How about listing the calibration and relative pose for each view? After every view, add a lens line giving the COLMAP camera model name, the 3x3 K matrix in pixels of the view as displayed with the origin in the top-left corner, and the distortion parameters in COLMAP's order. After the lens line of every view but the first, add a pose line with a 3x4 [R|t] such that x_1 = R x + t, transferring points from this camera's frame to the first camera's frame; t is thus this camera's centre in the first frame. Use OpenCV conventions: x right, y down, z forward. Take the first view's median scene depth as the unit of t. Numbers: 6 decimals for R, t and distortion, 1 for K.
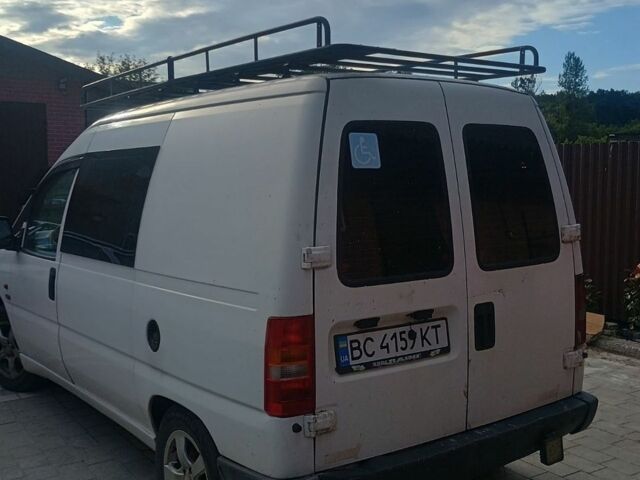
lens RADIAL K [[770.5, 0, 304.1], [0, 770.5, 236.2], [0, 0, 1]] dist [0.023794, 0.000000]
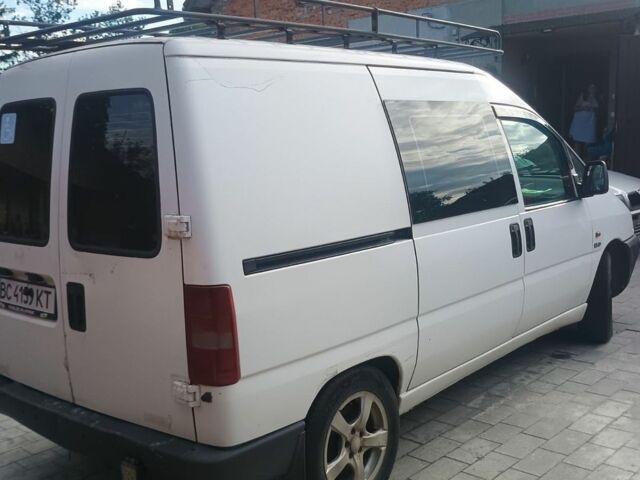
lens RADIAL K [[770.5, 0, 318.7], [0, 770.5, 238.1], [0, 0, 1]] dist [0.023794, 0.000000]
pose [[0.224258, 0.139460, -0.964499, 1.280619], [-0.035122, 0.990221, 0.135013, -0.114643], [0.973897, 0.003597, 0.226963, 1.130001]]
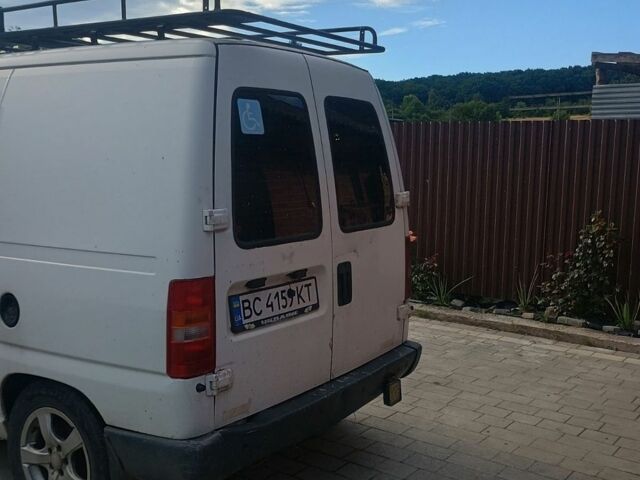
lens RADIAL K [[770.5, 0, 318.6], [0, 770.5, 244.0], [0, 0, 1]] dist [0.023794, 0.000000]
pose [[0.933552, -0.023242, 0.357689, -0.197181], [0.009802, 0.999178, 0.039341, 0.018289], [-0.358309, -0.033221, 0.933012, 0.001163]]
